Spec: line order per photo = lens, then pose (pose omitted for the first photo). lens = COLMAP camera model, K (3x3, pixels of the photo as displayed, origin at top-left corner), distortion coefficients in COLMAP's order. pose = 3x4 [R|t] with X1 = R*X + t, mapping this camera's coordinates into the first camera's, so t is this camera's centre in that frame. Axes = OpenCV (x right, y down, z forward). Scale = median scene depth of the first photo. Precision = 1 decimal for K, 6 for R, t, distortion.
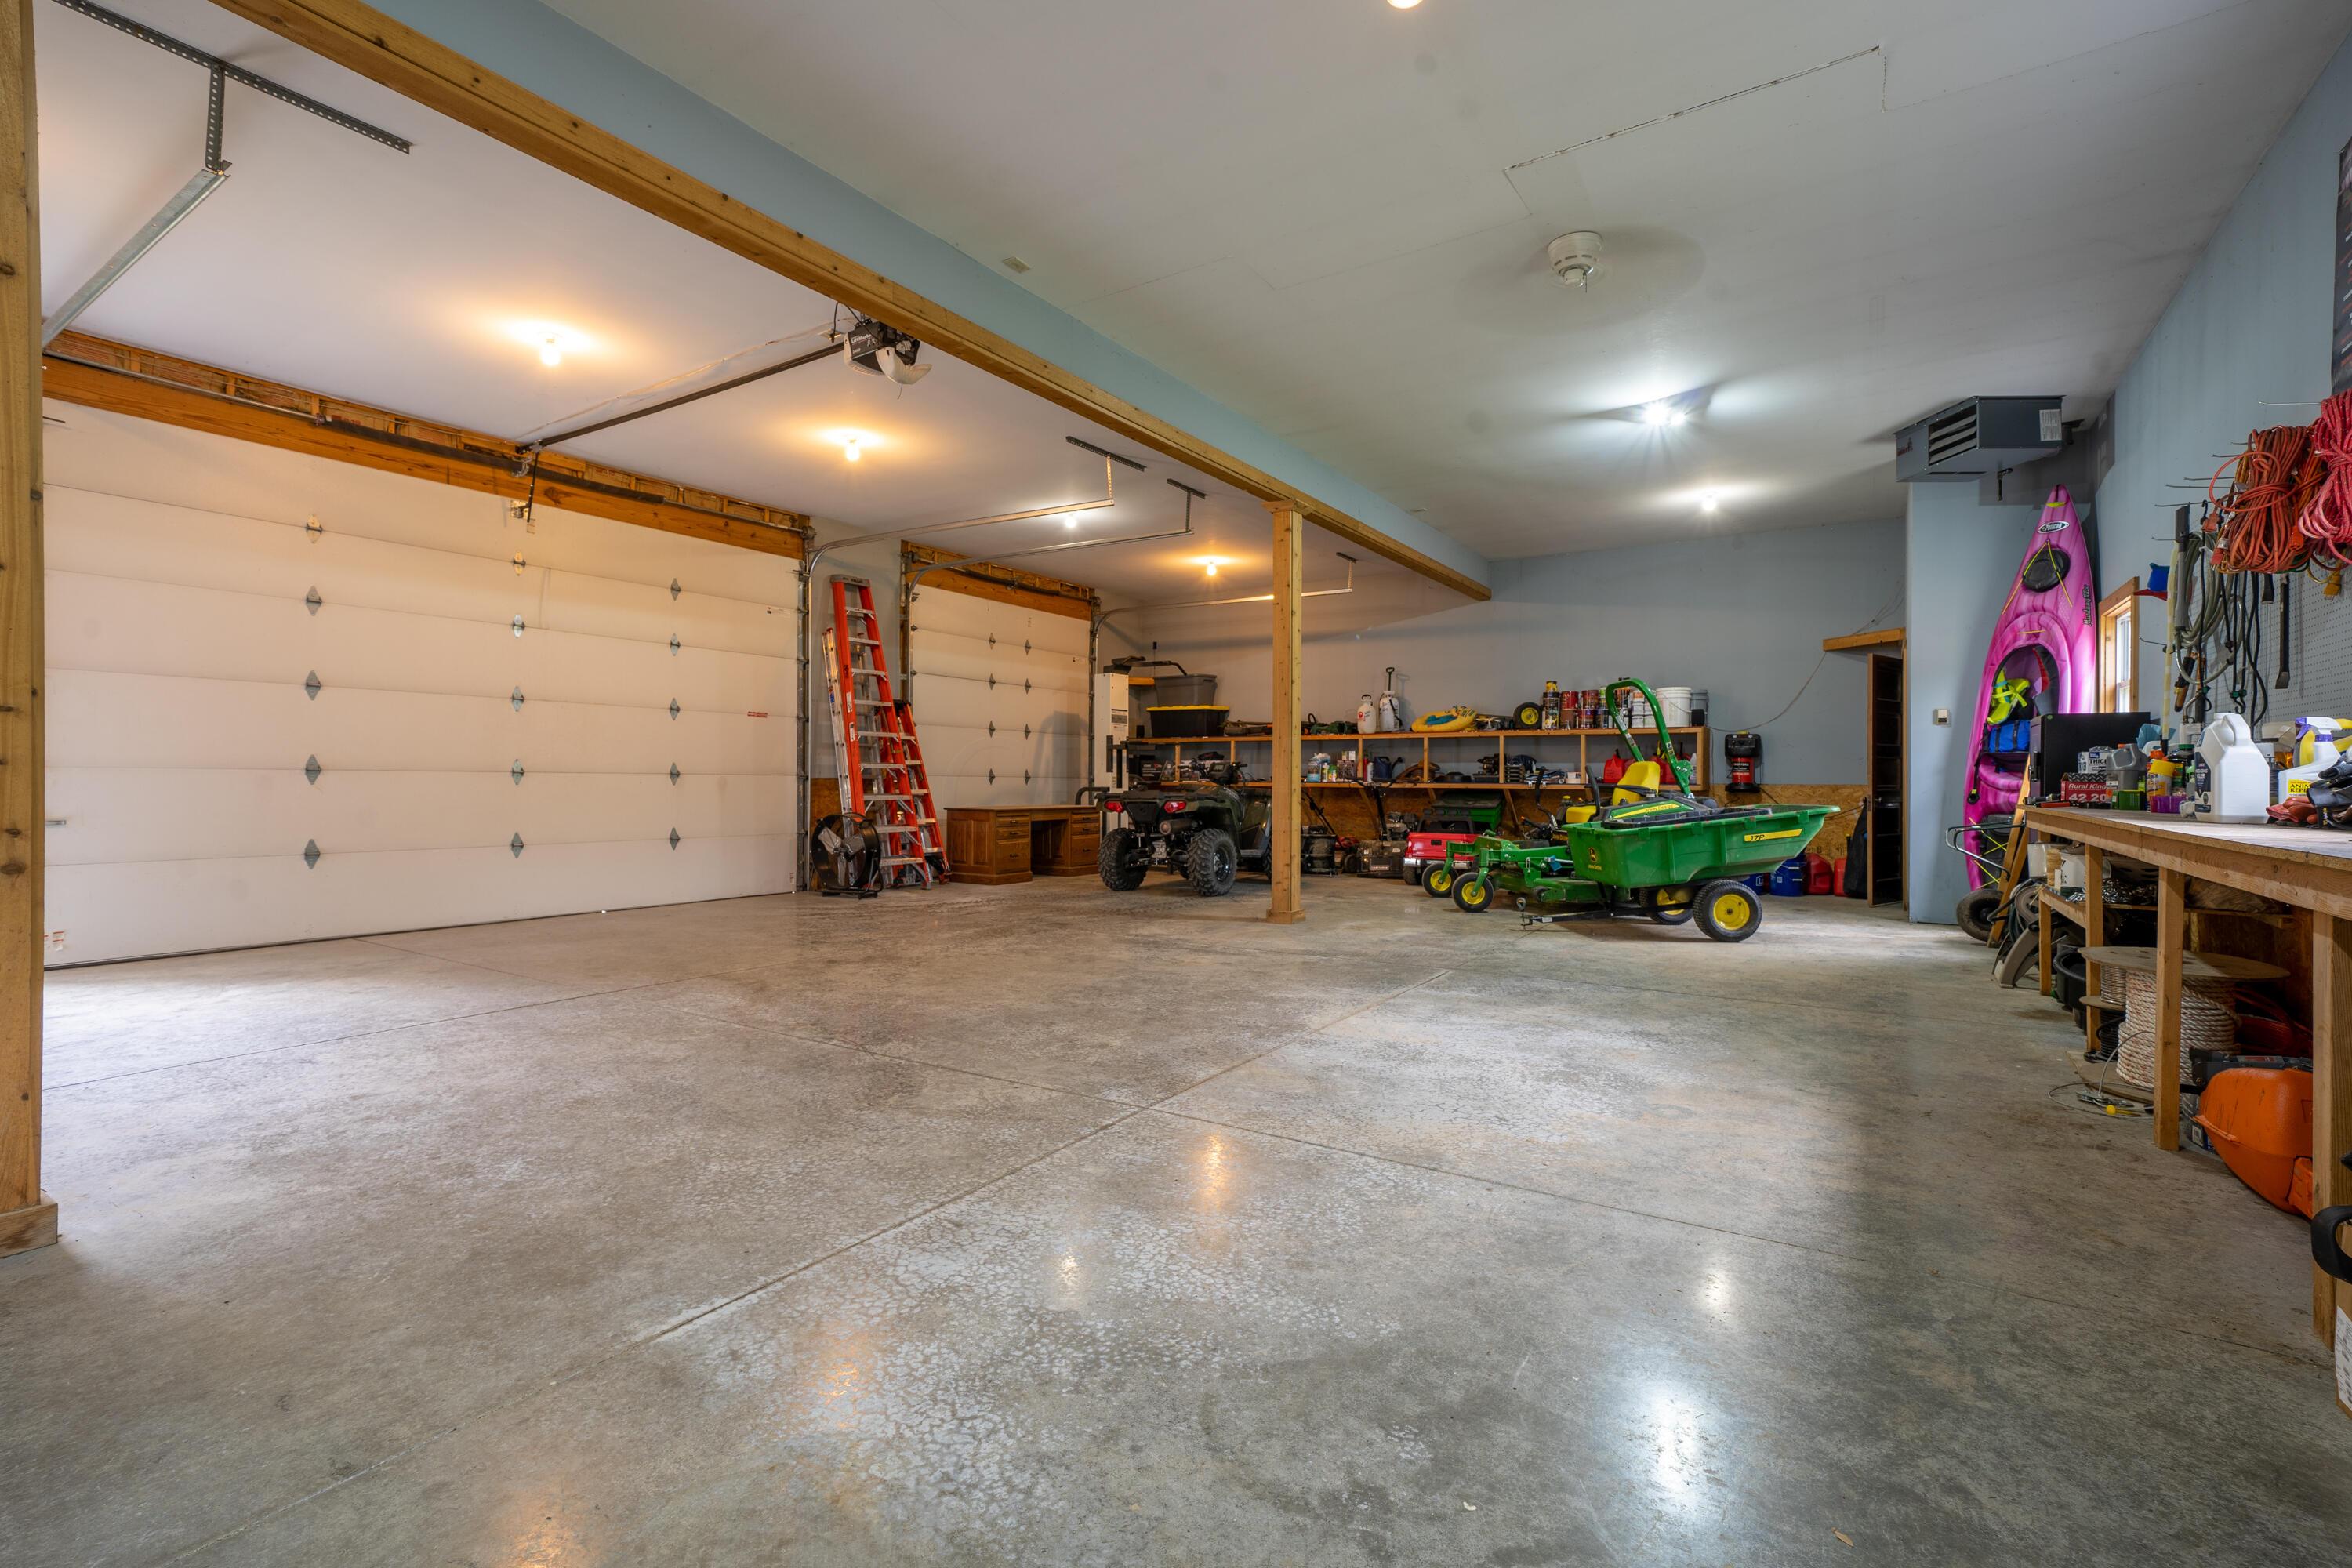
lens RADIAL K [[1034.1, 0, 1152.8], [0, 1034.1, 781.2], [0, 0, 1]] dist [0.005011, 0.000356]
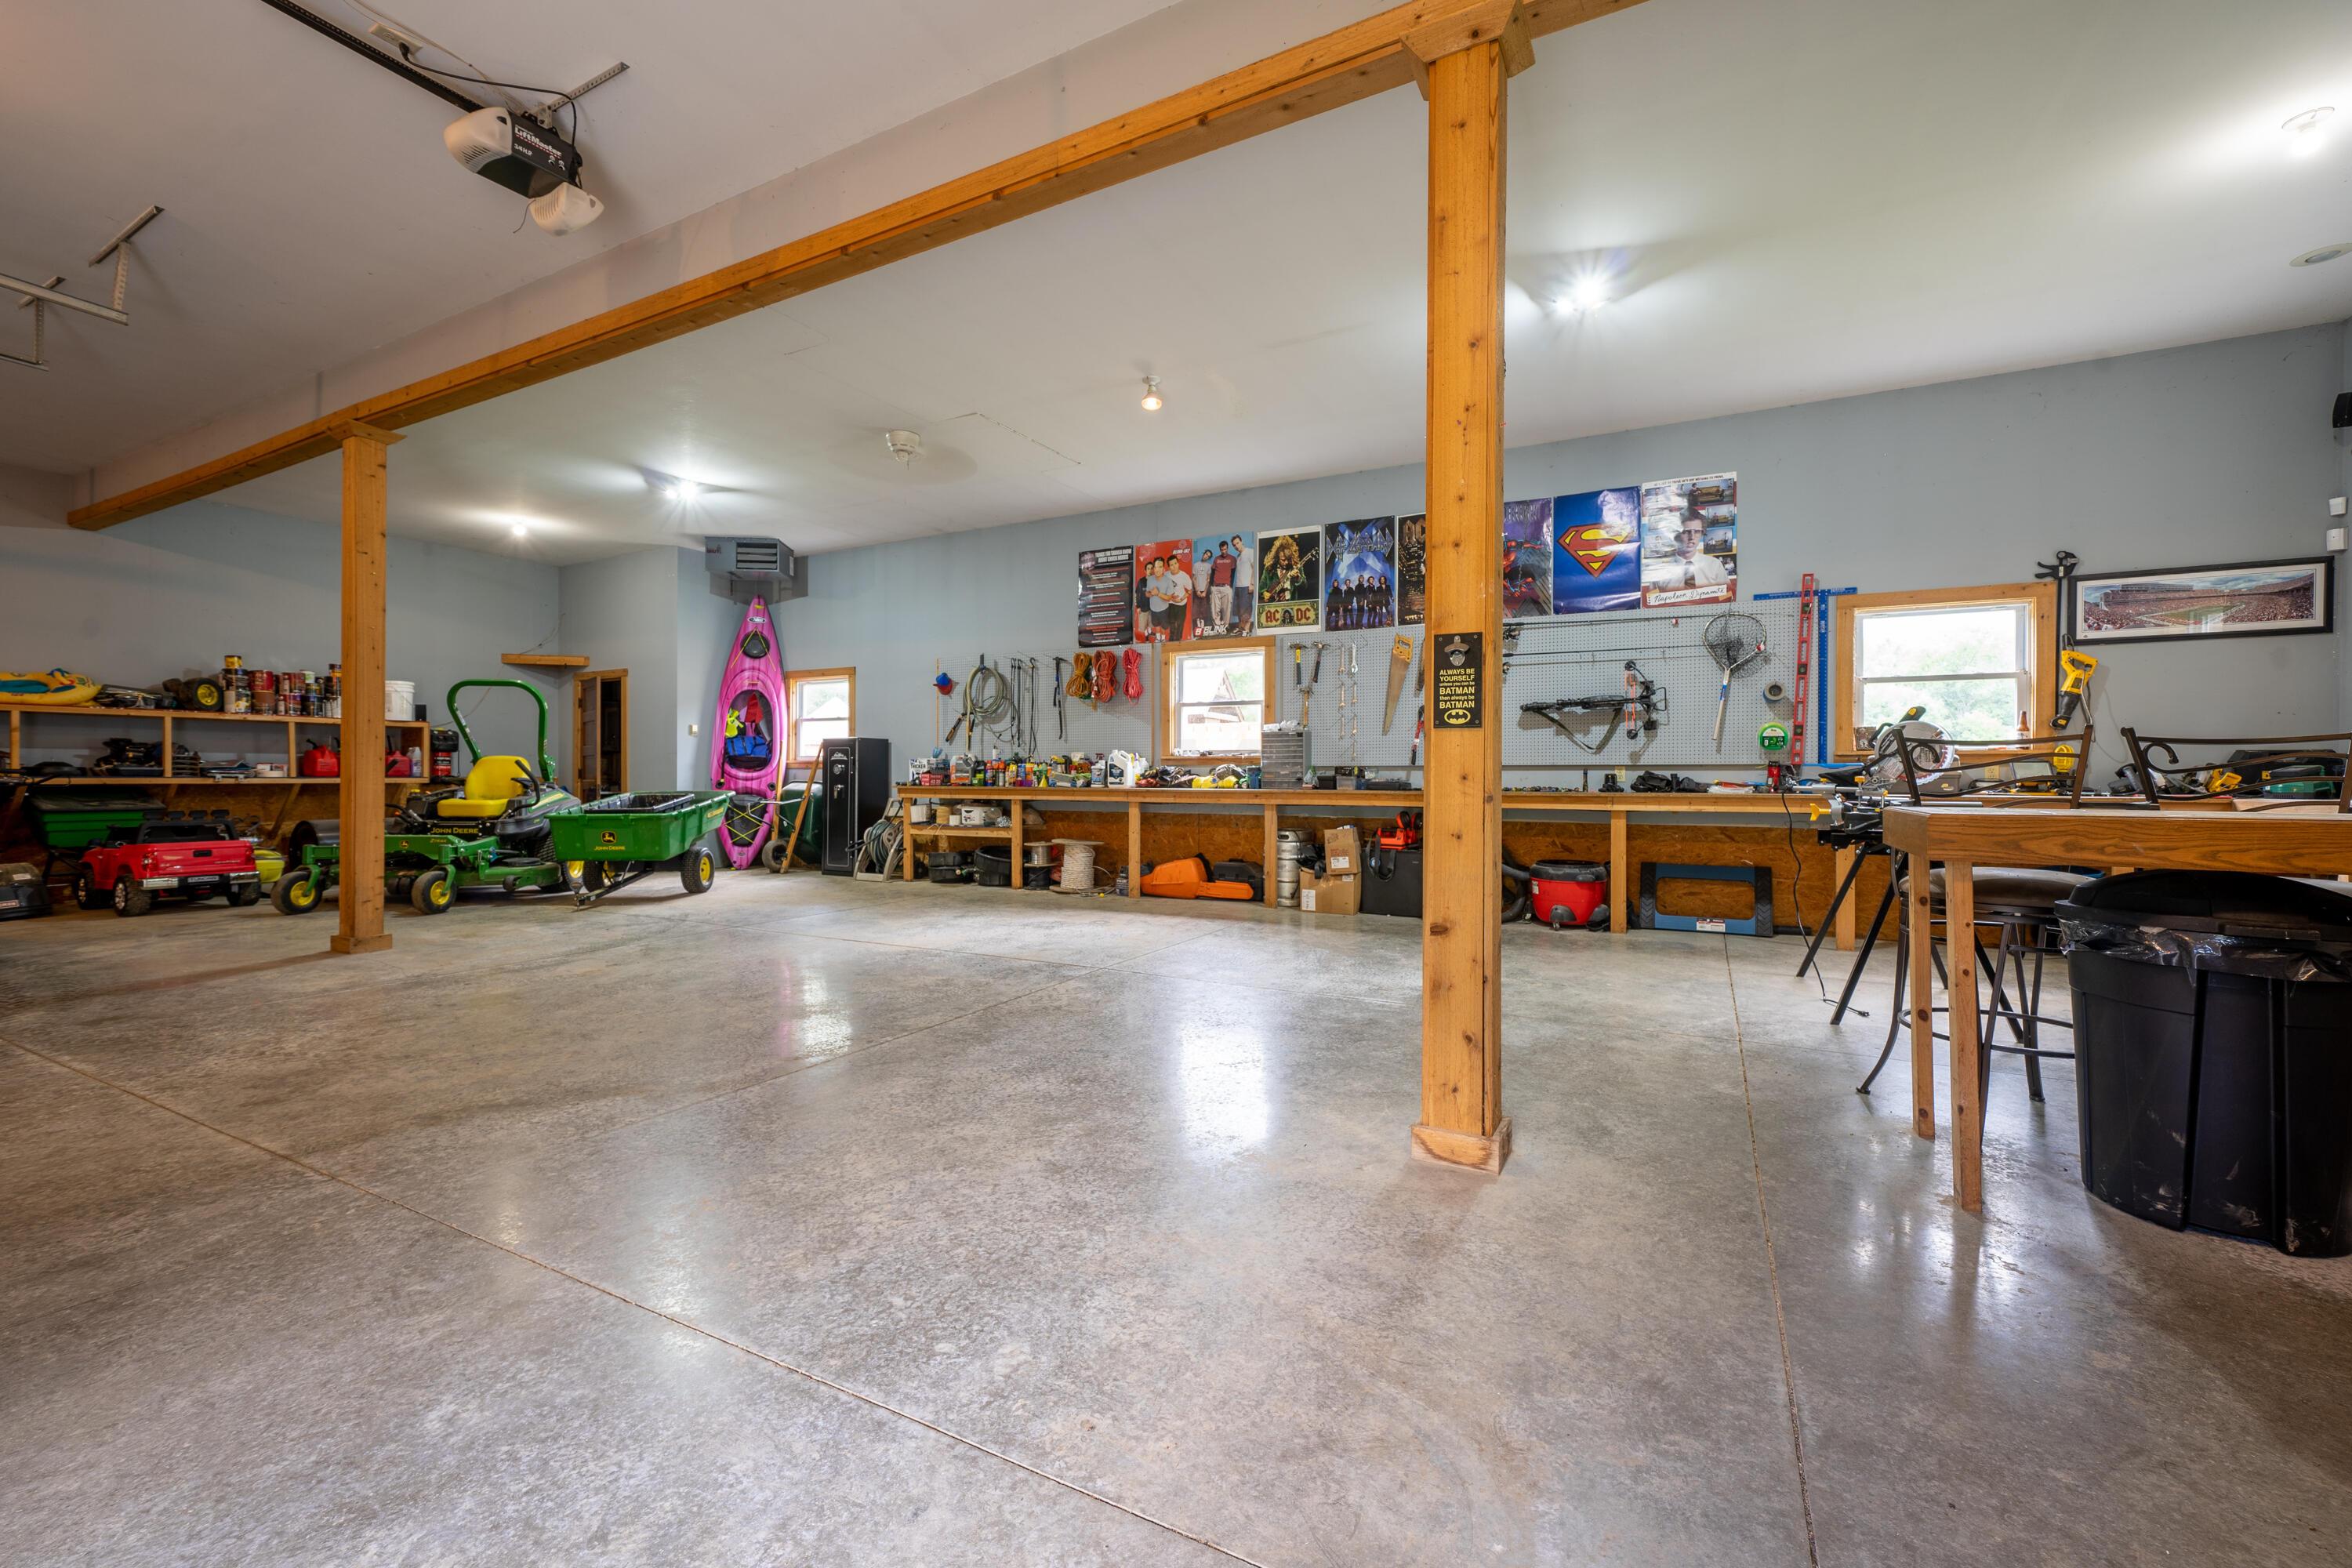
lens RADIAL K [[1034.1, 0, 1154.7], [0, 1034.1, 776.8], [0, 0, 1]] dist [0.005011, 0.000356]
pose [[-0.102872, -0.004138, 0.994686, -0.756190], [0.000827, 0.999991, 0.004245, -0.001620], [-0.994694, 0.001260, -0.102867, 0.485995]]
